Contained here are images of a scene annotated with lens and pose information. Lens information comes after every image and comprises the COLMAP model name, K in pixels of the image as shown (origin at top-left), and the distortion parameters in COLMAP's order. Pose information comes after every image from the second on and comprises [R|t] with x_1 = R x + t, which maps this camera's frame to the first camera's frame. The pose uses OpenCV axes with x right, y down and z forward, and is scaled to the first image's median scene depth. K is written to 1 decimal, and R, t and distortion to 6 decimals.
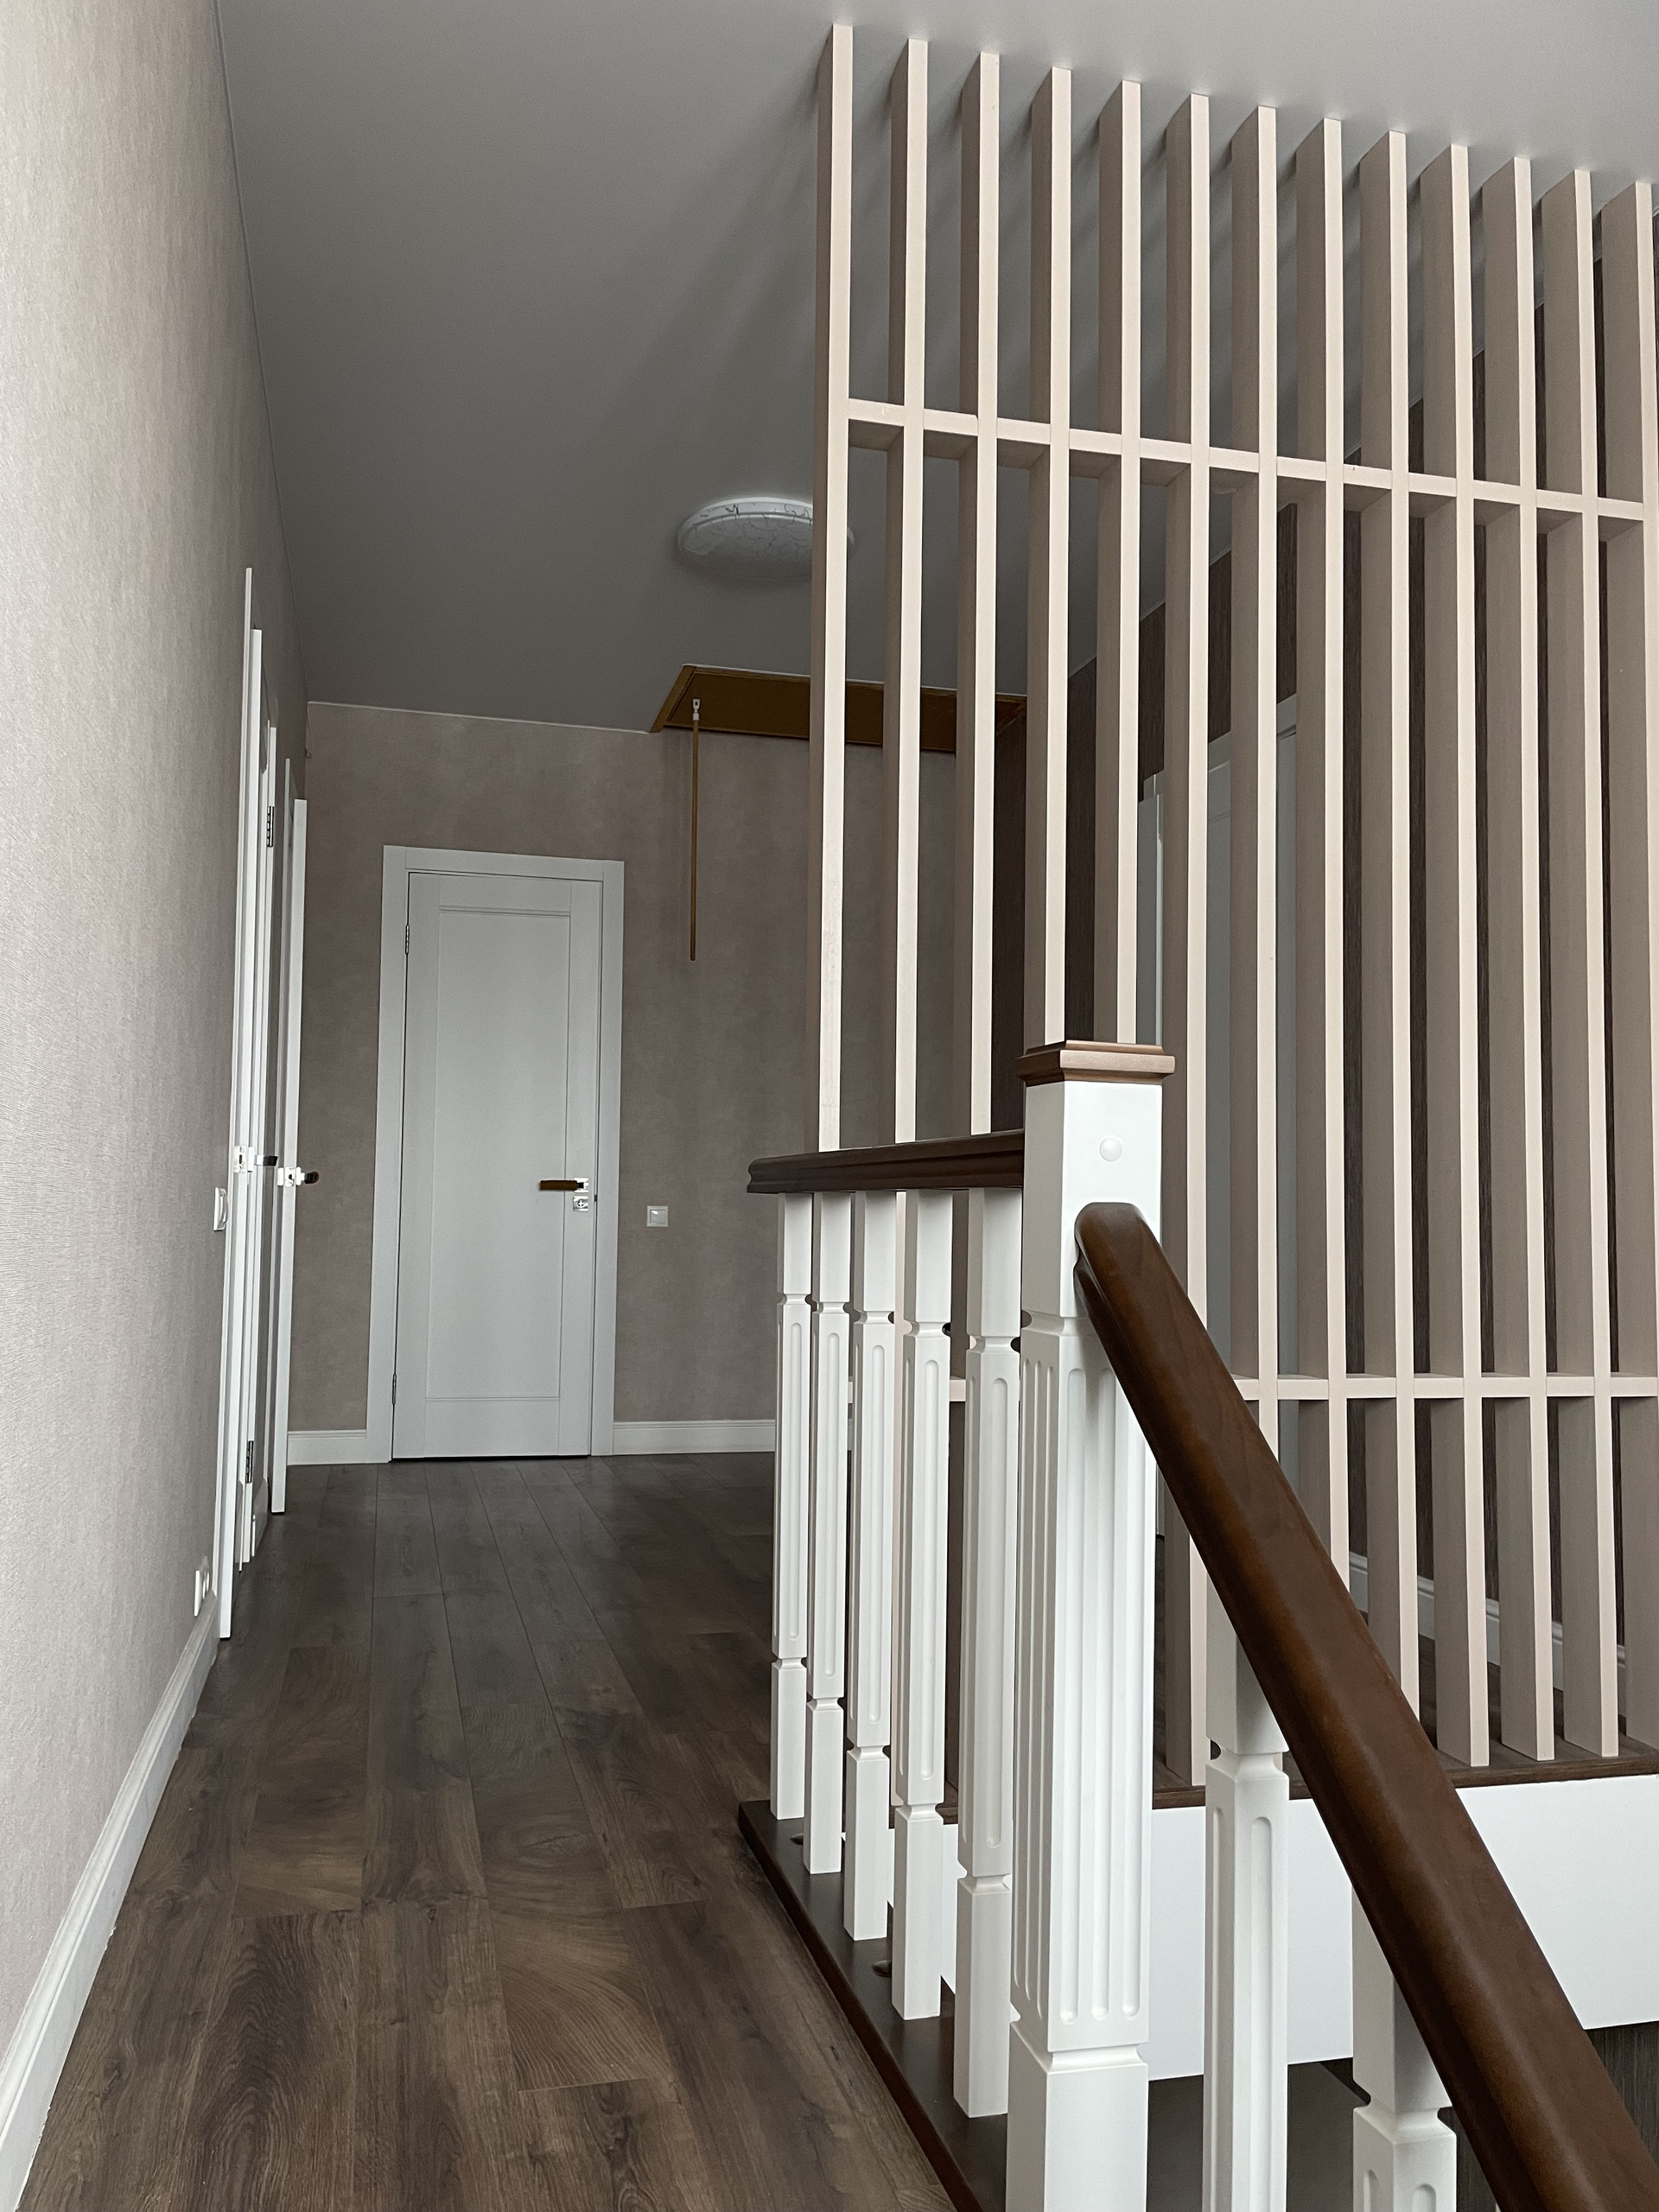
lens RADIAL K [[1686.8, 0, 825.4], [0, 1686.8, 1108.5], [0, 0, 1]] dist [0.067825, -0.068712]
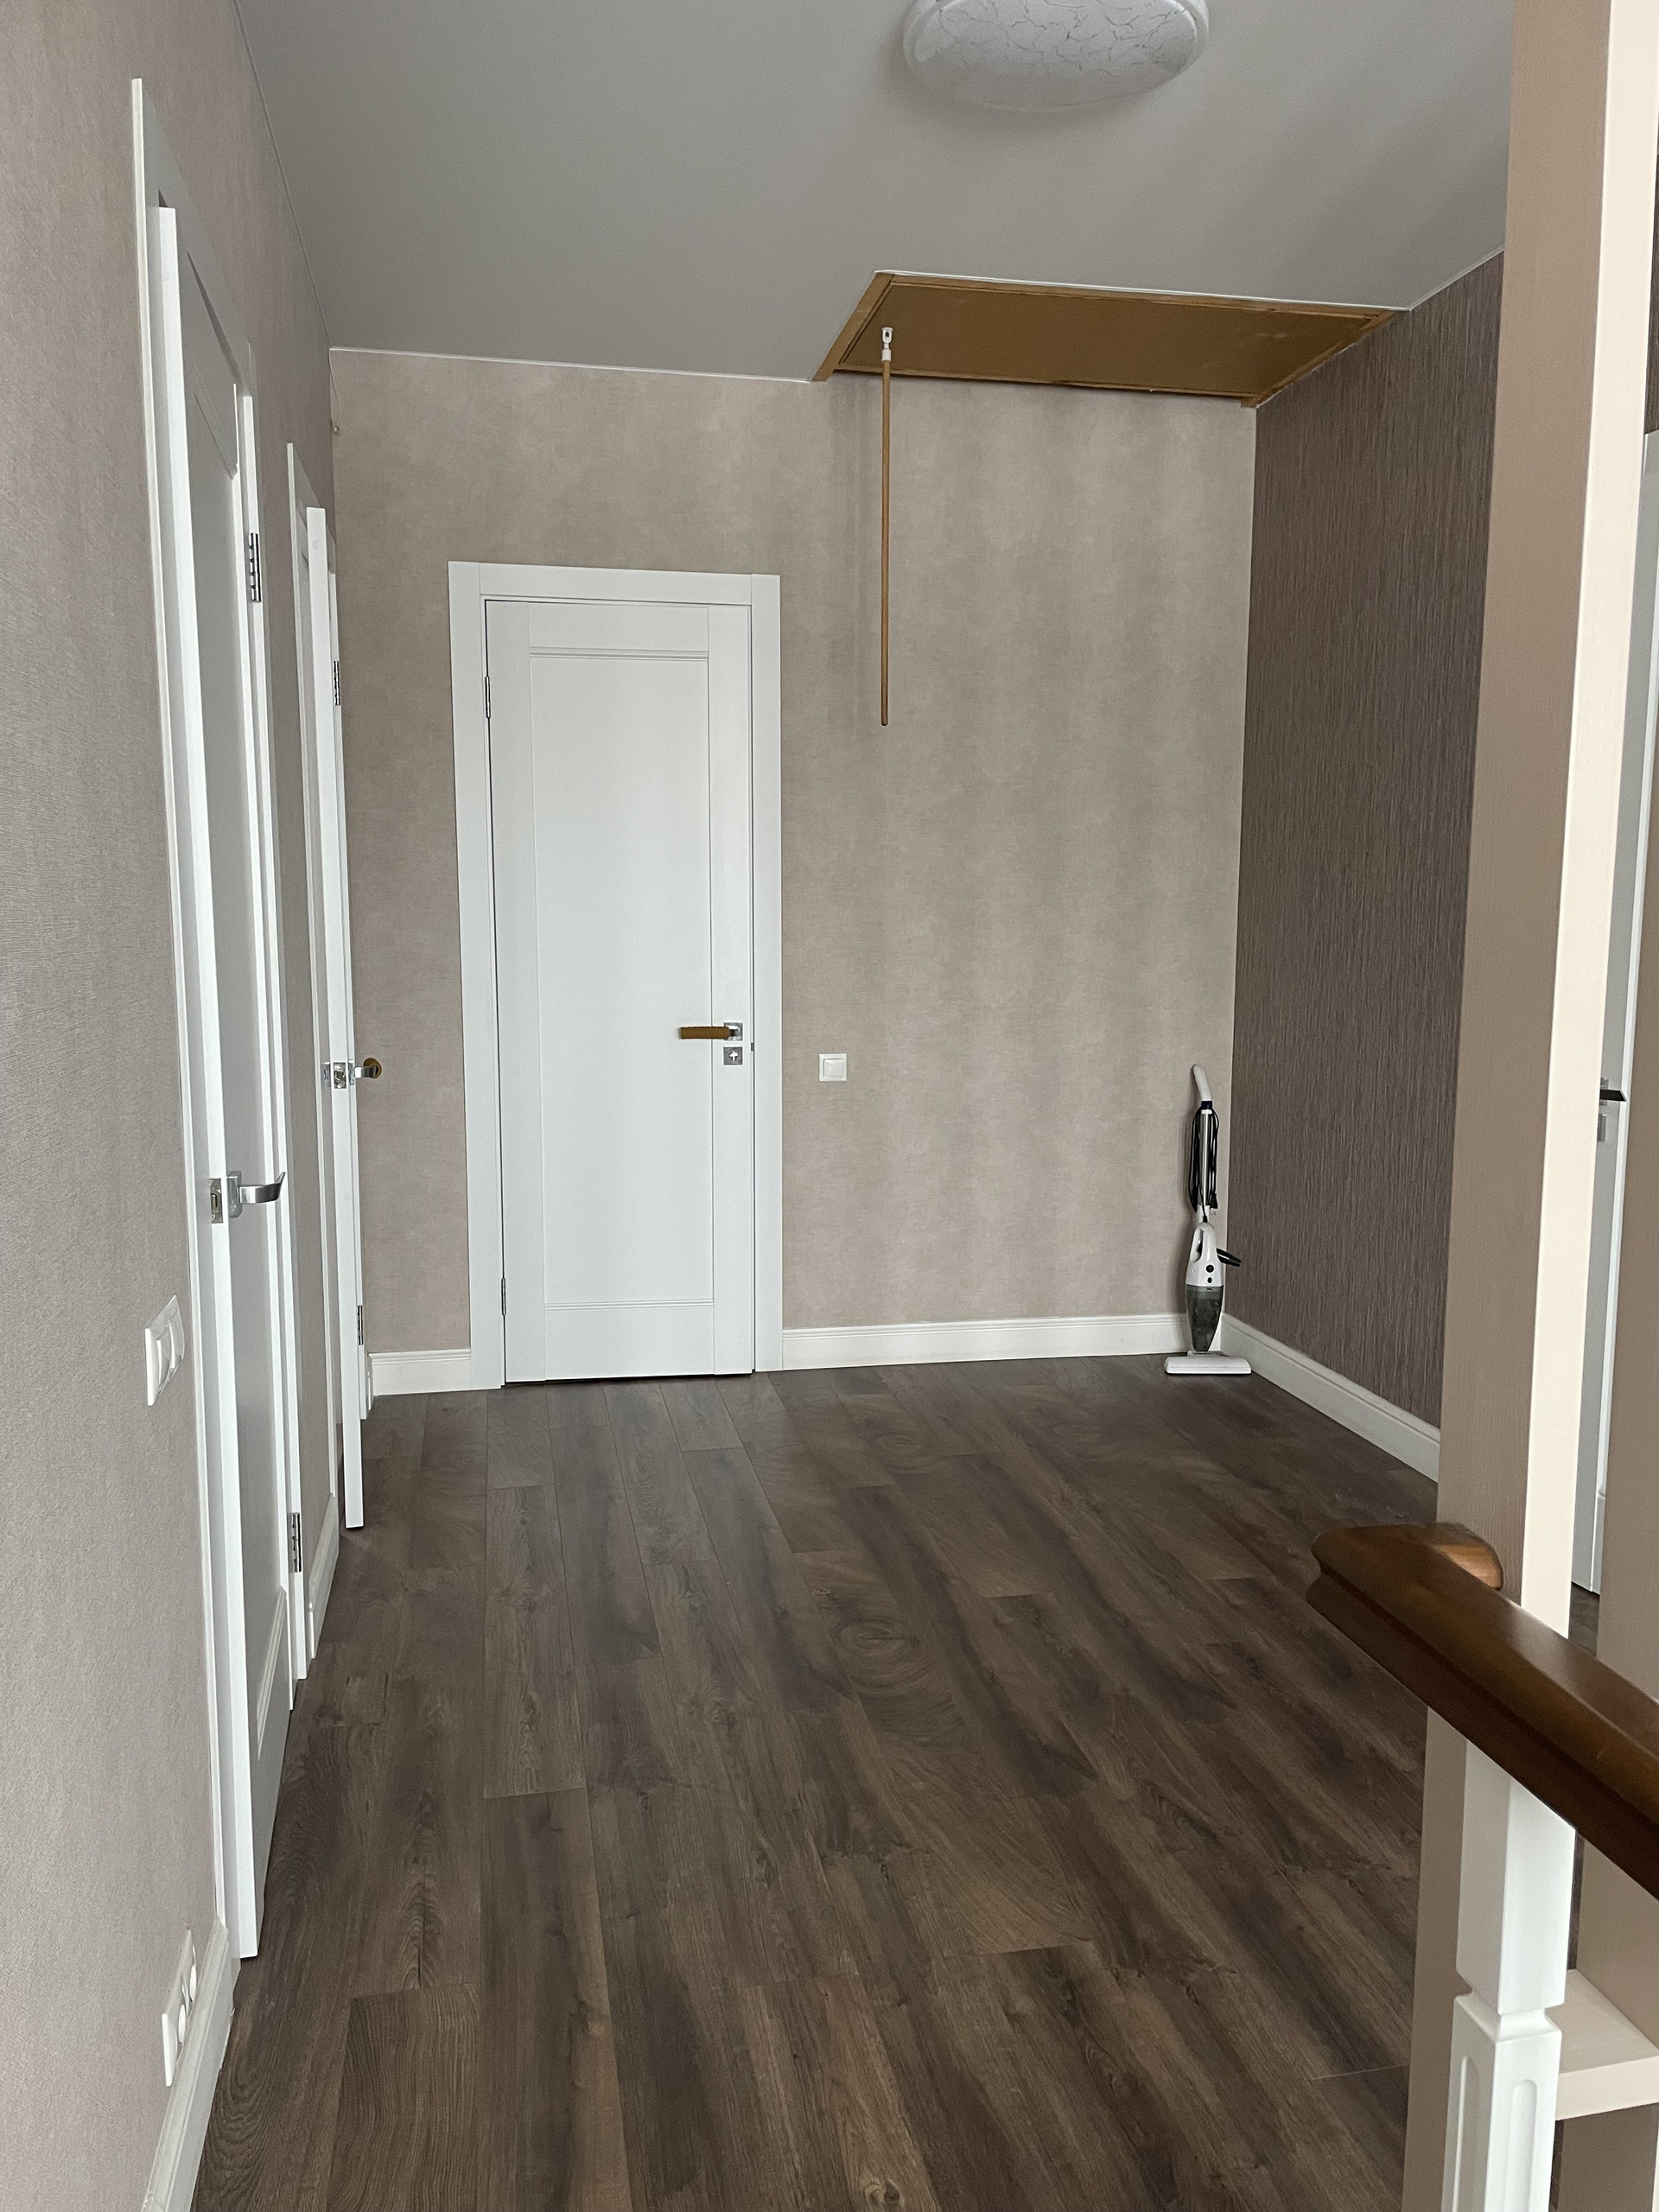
lens RADIAL K [[1686.8, 0, 830.4], [0, 1686.8, 1112.0], [0, 0, 1]] dist [0.067825, -0.068712]
pose [[0.998338, -0.002452, -0.057584, -0.059075], [0.013522, 0.981173, 0.192655, -0.063860], [0.056027, -0.193114, 0.979575, 0.263229]]
